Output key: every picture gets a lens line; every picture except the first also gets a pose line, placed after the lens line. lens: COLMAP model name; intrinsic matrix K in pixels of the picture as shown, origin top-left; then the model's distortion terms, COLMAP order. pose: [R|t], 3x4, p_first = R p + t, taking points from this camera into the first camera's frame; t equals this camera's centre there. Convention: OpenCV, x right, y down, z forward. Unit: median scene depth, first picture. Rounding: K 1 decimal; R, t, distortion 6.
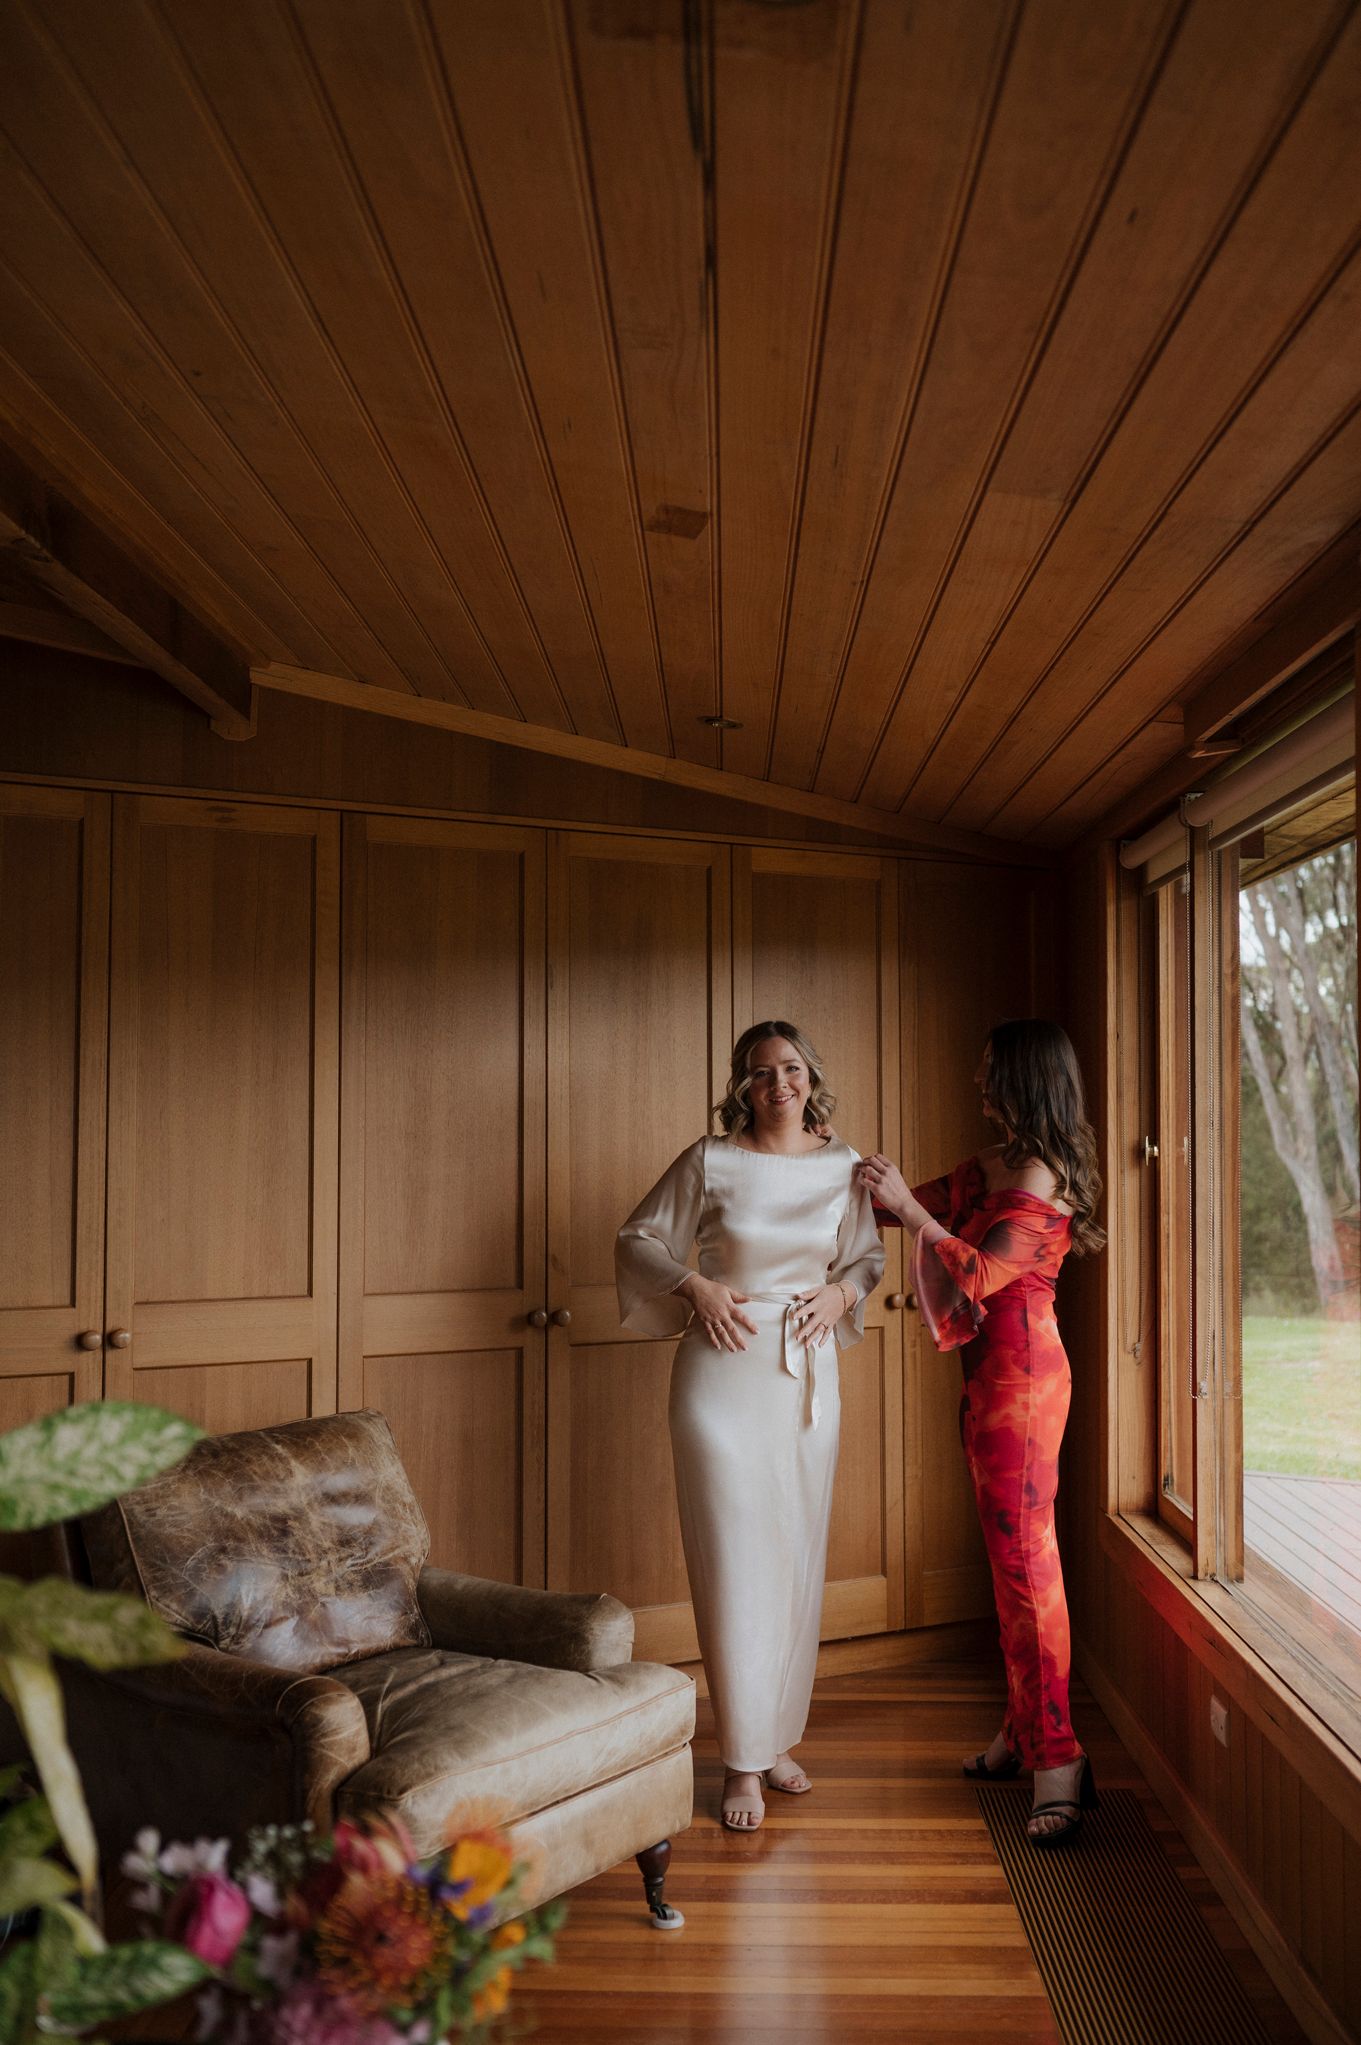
lens RADIAL K [[1962.1, 0, 680.5], [0, 1962.1, 1022.5], [0, 0, 1]] dist [-0.001066, -0.003383]
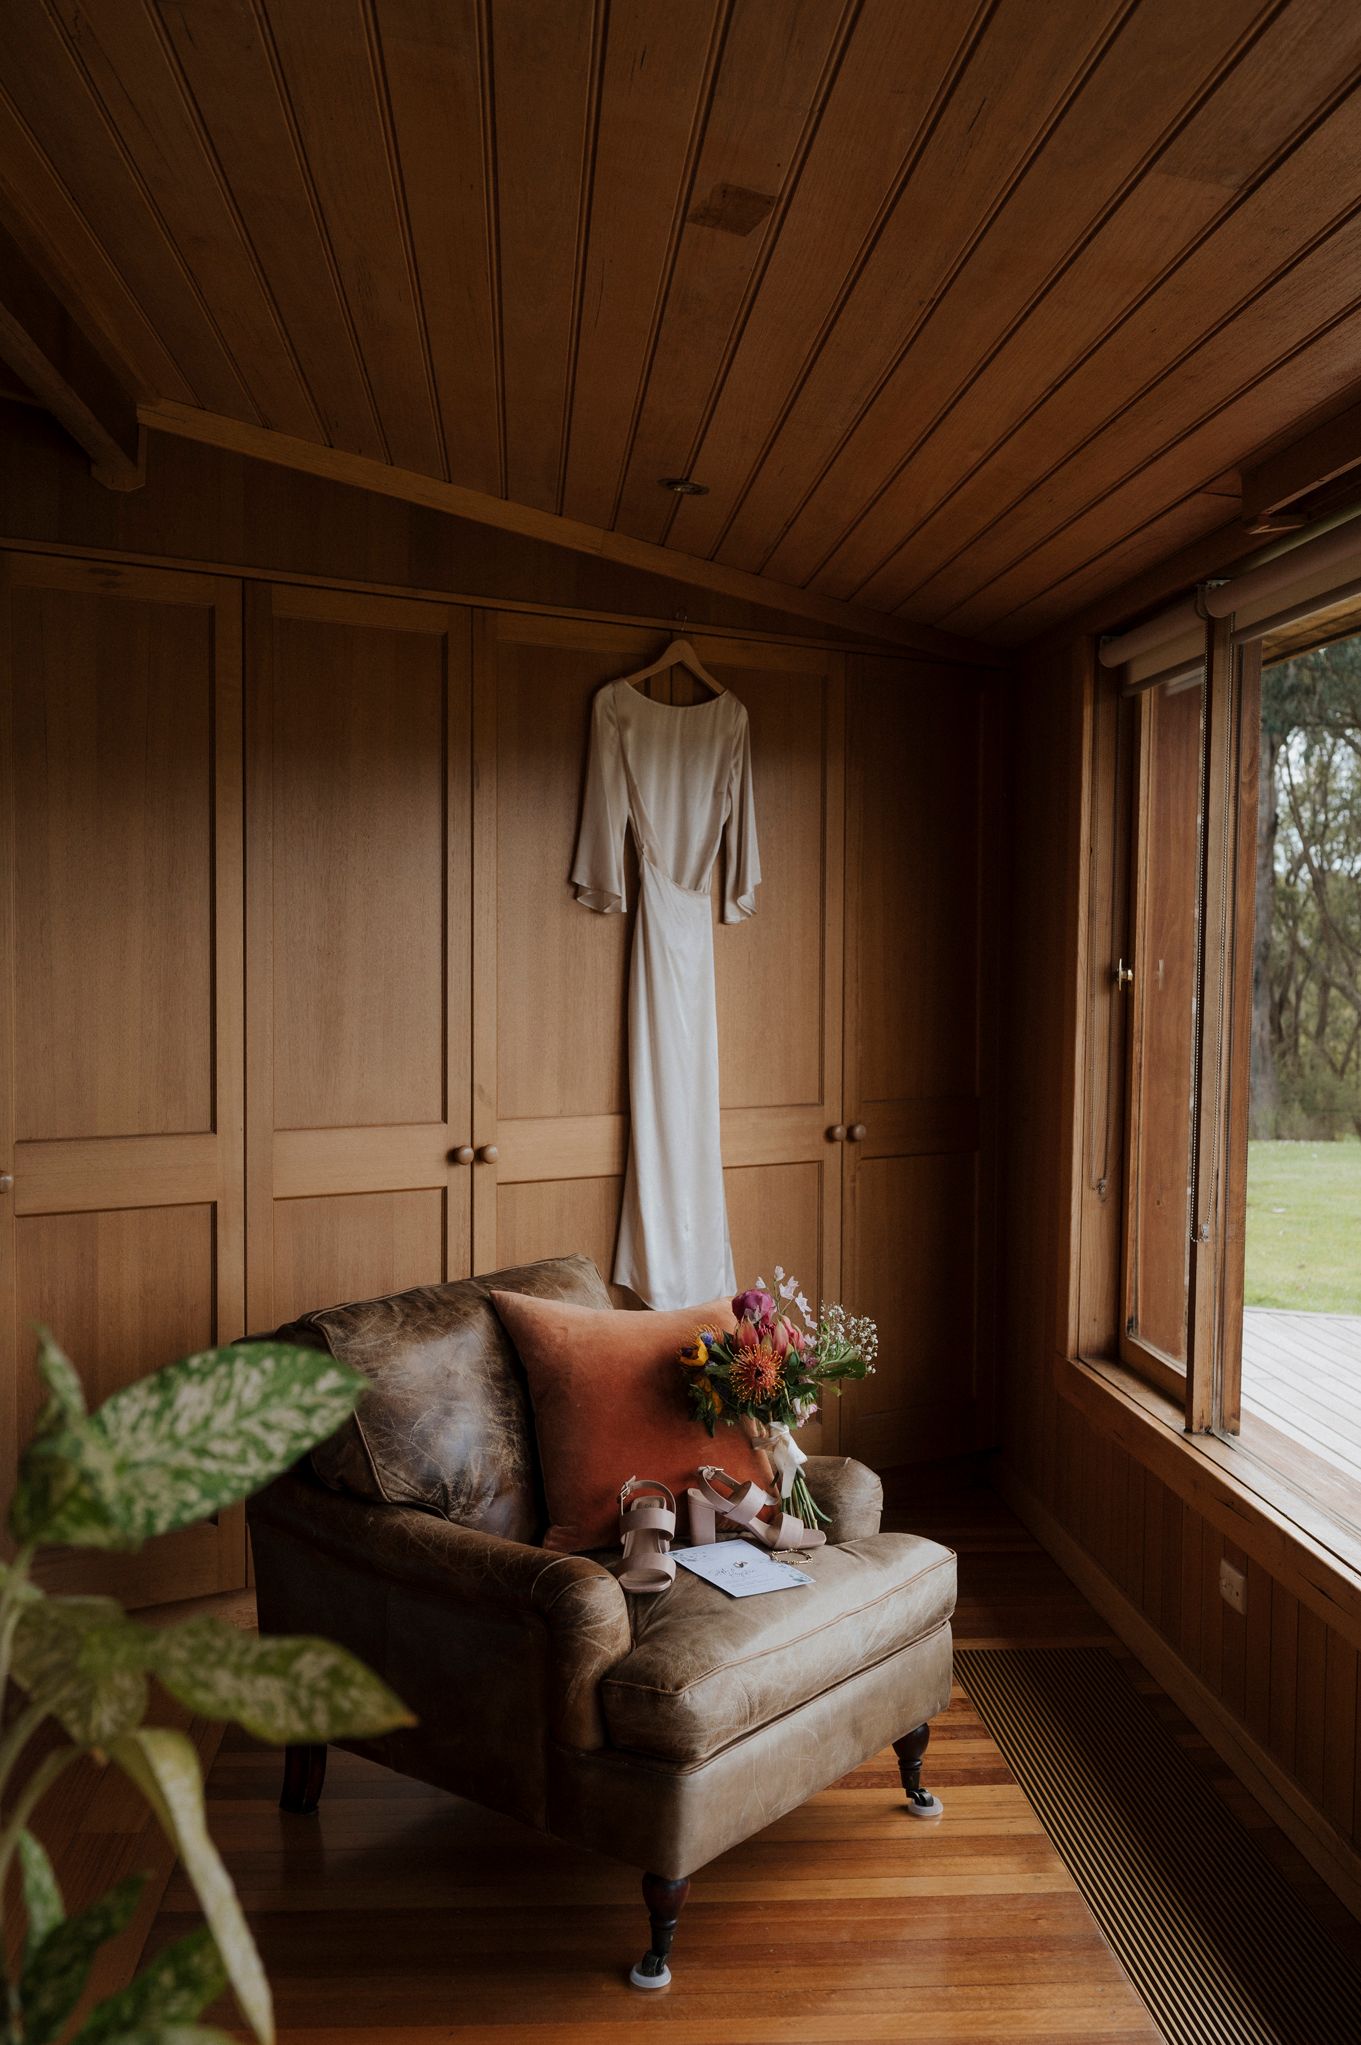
lens RADIAL K [[1974.3, 0, 680.5], [0, 1974.3, 1022.5], [0, 0, 1]] dist [0.001320, 0.000583]
pose [[0.995117, 0.003769, 0.098630, -0.070559], [-0.012949, 0.995619, 0.092605, 0.004694], [-0.097849, -0.093429, 0.990806, 0.104113]]
